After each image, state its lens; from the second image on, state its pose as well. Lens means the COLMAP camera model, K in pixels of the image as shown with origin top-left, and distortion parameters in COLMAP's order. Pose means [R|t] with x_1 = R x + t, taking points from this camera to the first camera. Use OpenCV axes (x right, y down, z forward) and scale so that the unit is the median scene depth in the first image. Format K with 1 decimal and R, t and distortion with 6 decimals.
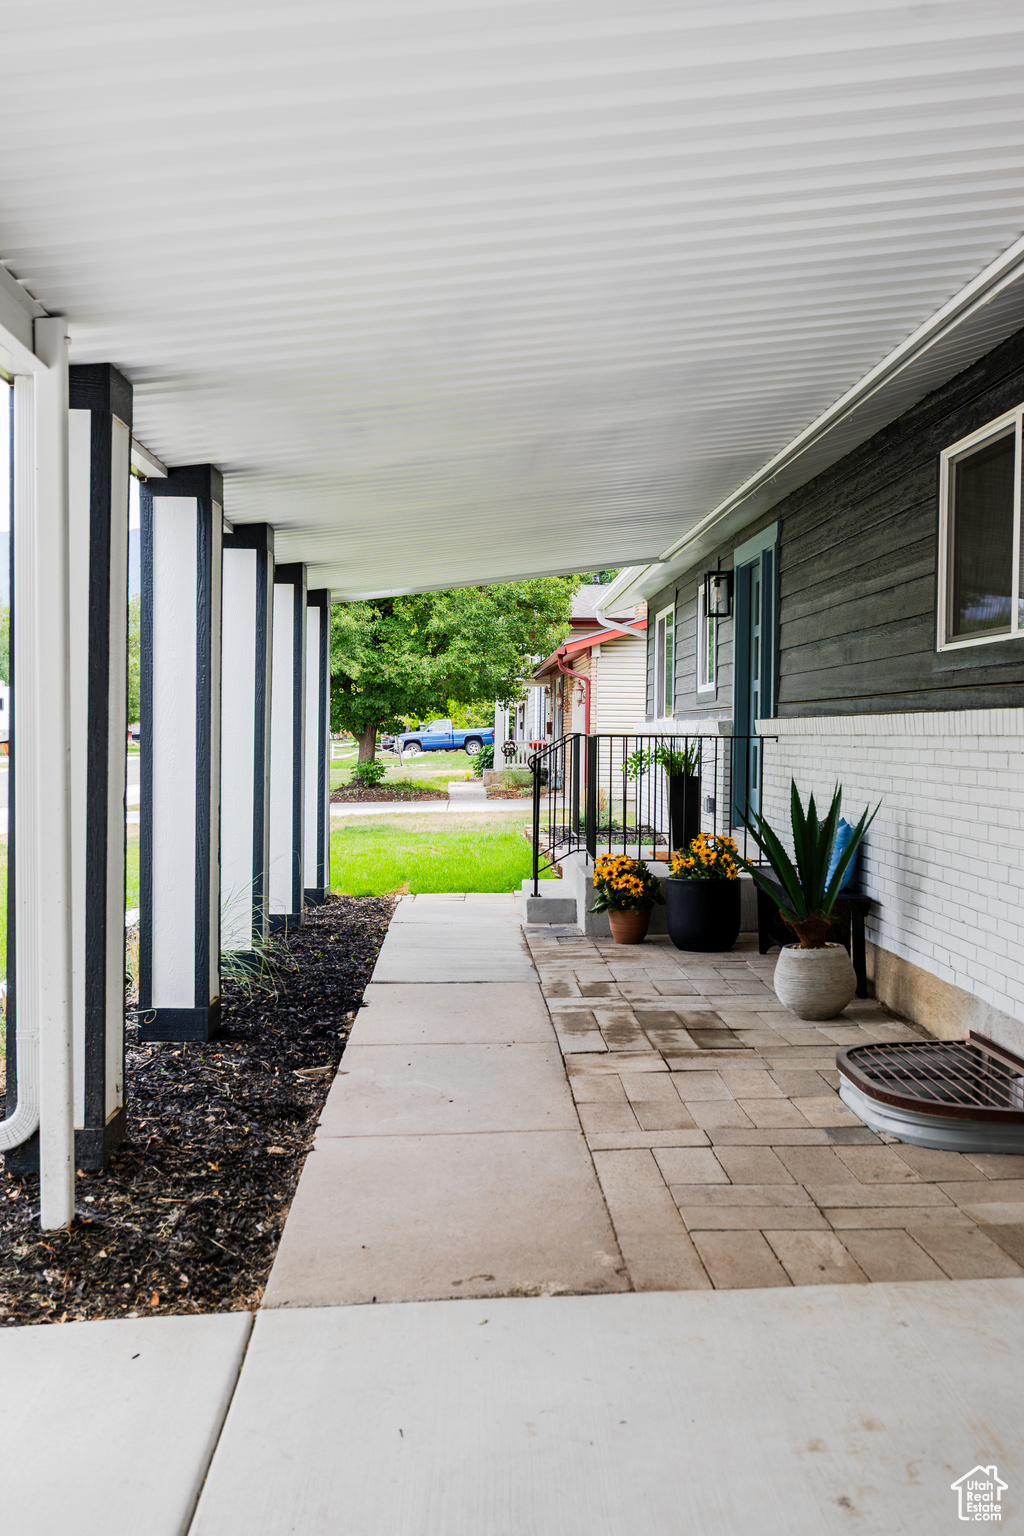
lens RADIAL K [[1430.4, 0, 512.0], [0, 1430.4, 768.0], [0, 0, 1]] dist [-0.150931, -0.001269]
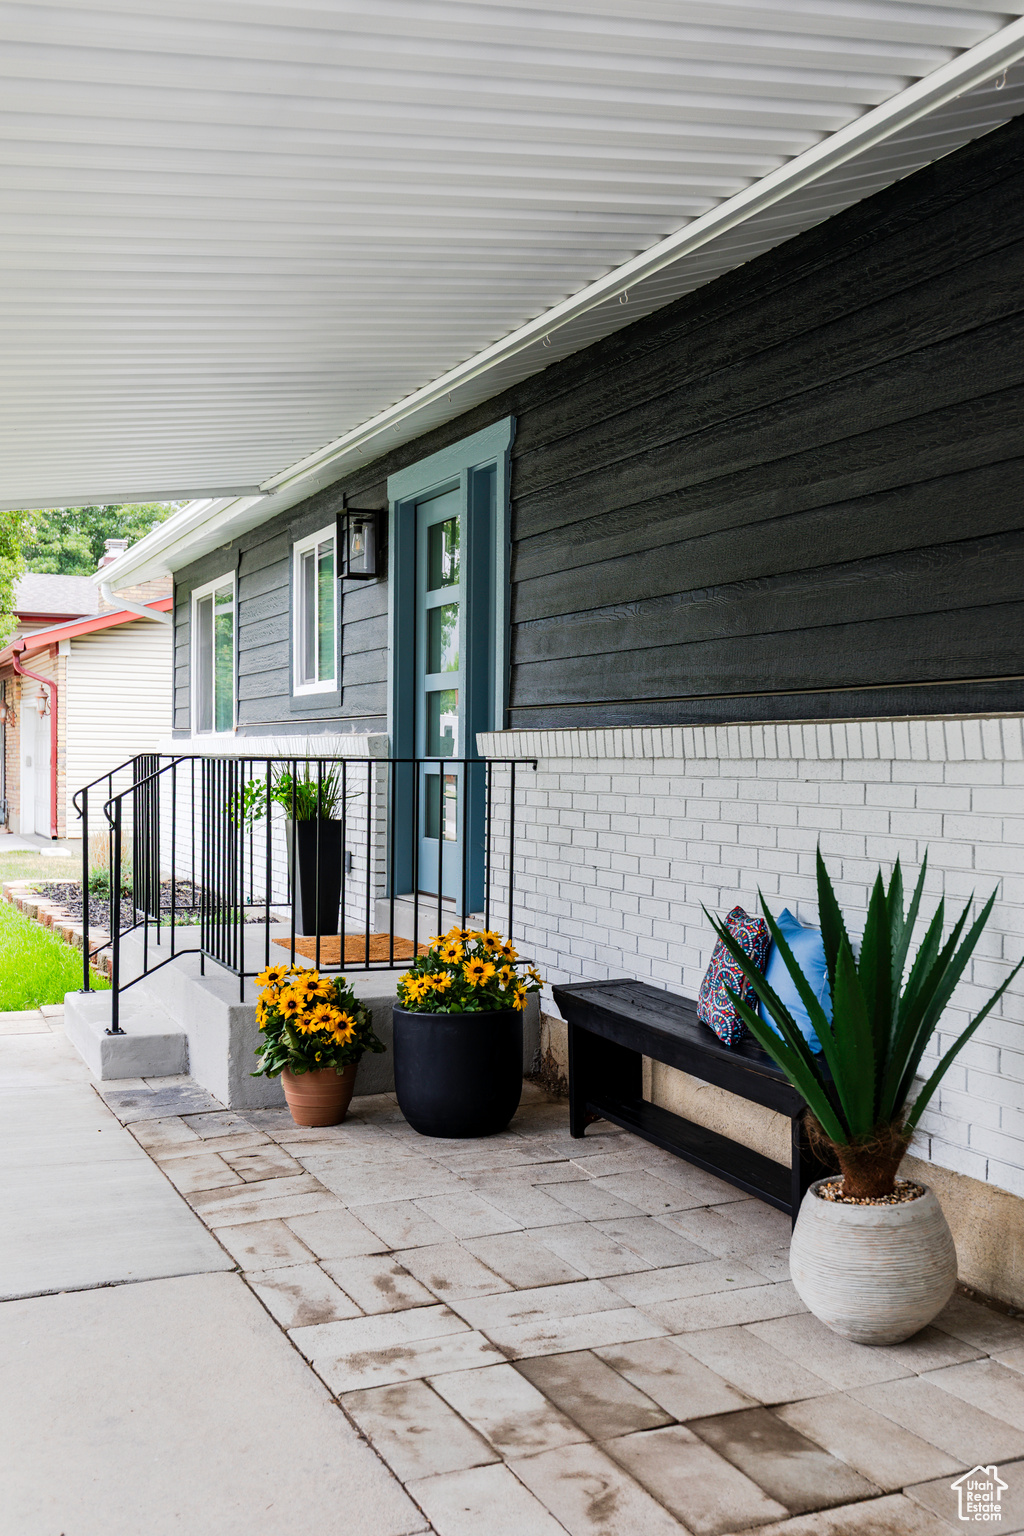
lens RADIAL K [[1507.5, 0, 514.3], [0, 1507.5, 817.0], [0, 0, 1]] dist [-0.005689, -0.003736]
pose [[0.925907, -0.012852, 0.377532, -0.057424], [0.006214, 0.999804, 0.018794, -0.008248], [-0.377699, -0.015055, 0.925806, 0.333188]]
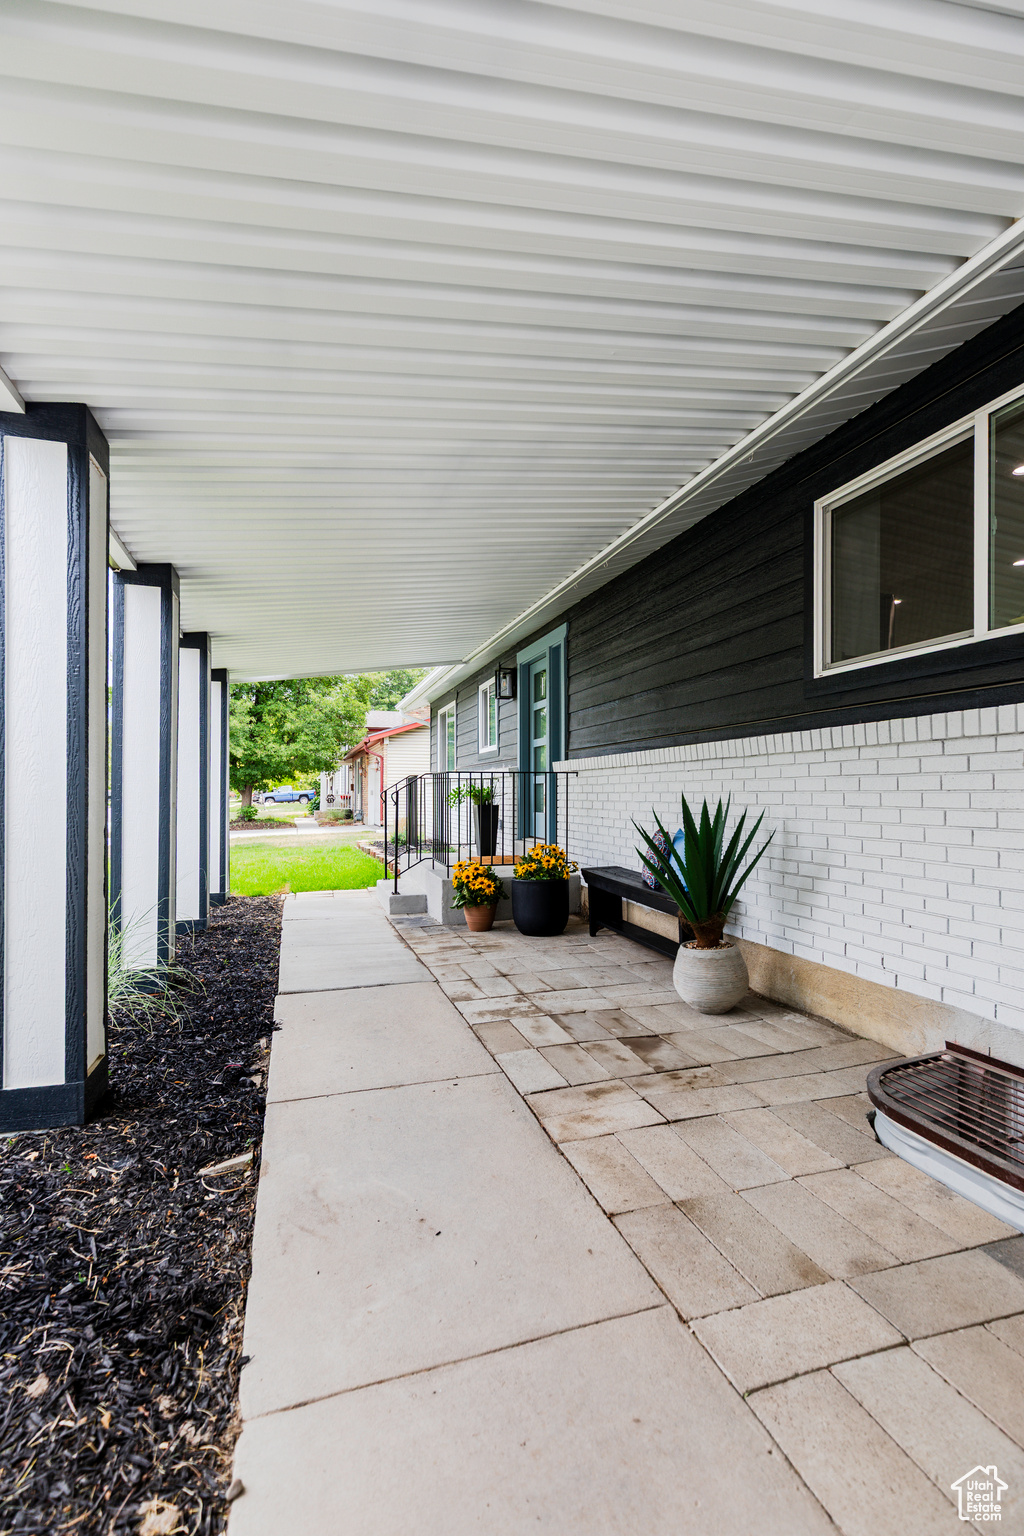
lens RADIAL K [[698.8, 0, 510.7], [0, 698.8, 789.7], [0, 0, 1]] dist [-0.012036, 0.000801]
pose [[0.964695, -0.007922, 0.263251, -0.046104], [0.015748, 0.999494, -0.027631, 0.010451], [-0.262899, 0.030801, 0.964332, 0.302409]]
